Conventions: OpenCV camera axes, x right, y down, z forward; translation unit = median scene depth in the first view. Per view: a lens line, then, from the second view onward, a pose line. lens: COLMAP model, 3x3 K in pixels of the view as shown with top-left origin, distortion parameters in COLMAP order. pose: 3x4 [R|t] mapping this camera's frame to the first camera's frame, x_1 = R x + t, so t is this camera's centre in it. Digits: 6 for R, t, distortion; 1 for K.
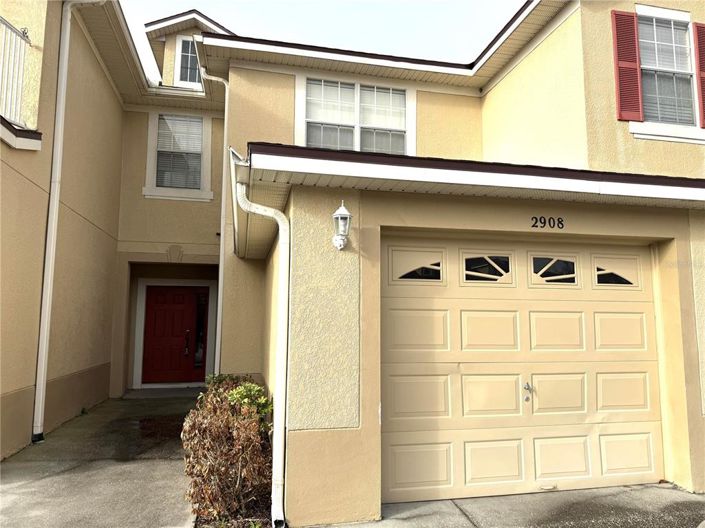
lens RADIAL K [[491.0, 0, 353.0], [0, 491.0, 262.5], [0, 0, 1]] dist [0.026106, -0.013721]
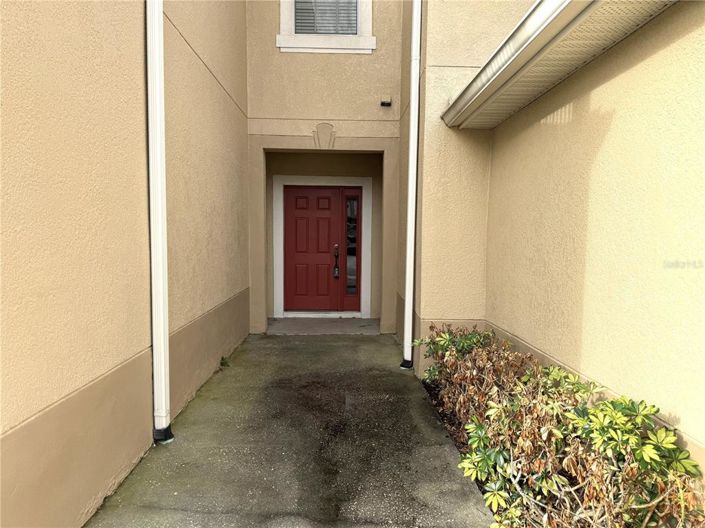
lens RADIAL K [[491.0, 0, 354.0], [0, 491.0, 265.9], [0, 0, 1]] dist [0.026106, -0.013721]
pose [[0.980153, 0.022182, -0.197000, -0.182205], [0.015282, 0.982310, 0.186639, 0.033530], [0.197655, -0.185945, 0.962474, 0.310817]]
